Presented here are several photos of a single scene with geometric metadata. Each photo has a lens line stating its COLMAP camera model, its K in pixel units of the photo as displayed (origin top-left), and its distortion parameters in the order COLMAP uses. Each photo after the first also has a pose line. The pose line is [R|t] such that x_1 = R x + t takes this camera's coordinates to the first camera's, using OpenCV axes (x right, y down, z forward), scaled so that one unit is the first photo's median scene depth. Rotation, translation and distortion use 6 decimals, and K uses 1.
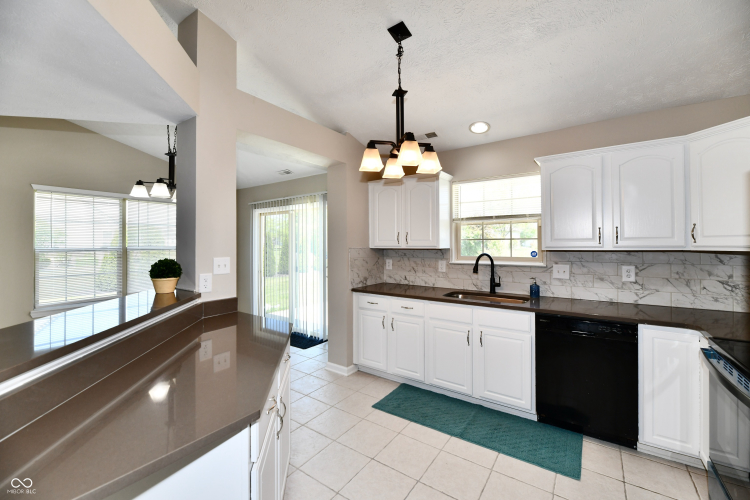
lens RADIAL K [[308.9, 0, 378.9], [0, 308.9, 241.8], [0, 0, 1]] dist [0.000240, -0.002966]
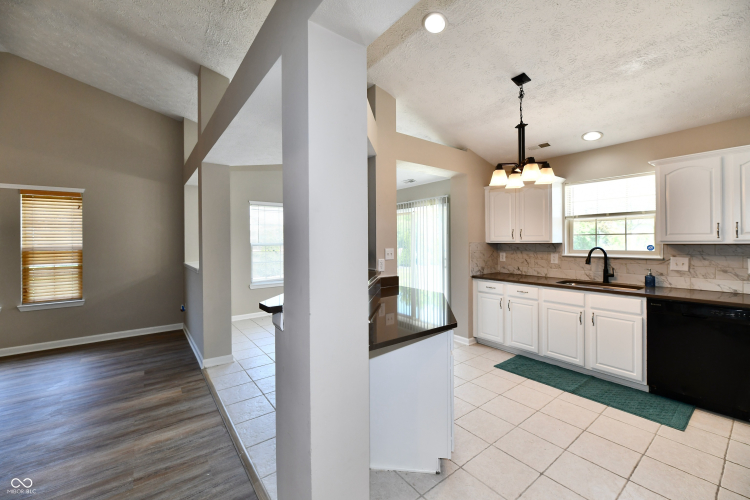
lens RADIAL K [[308.9, 0, 378.9], [0, 308.9, 241.8], [0, 0, 1]] dist [0.000240, -0.002966]
pose [[0.954517, -0.002174, -0.298148, -0.085334], [0.005769, 0.999921, 0.011179, 0.001284], [0.298101, -0.012390, 0.954454, -0.321550]]
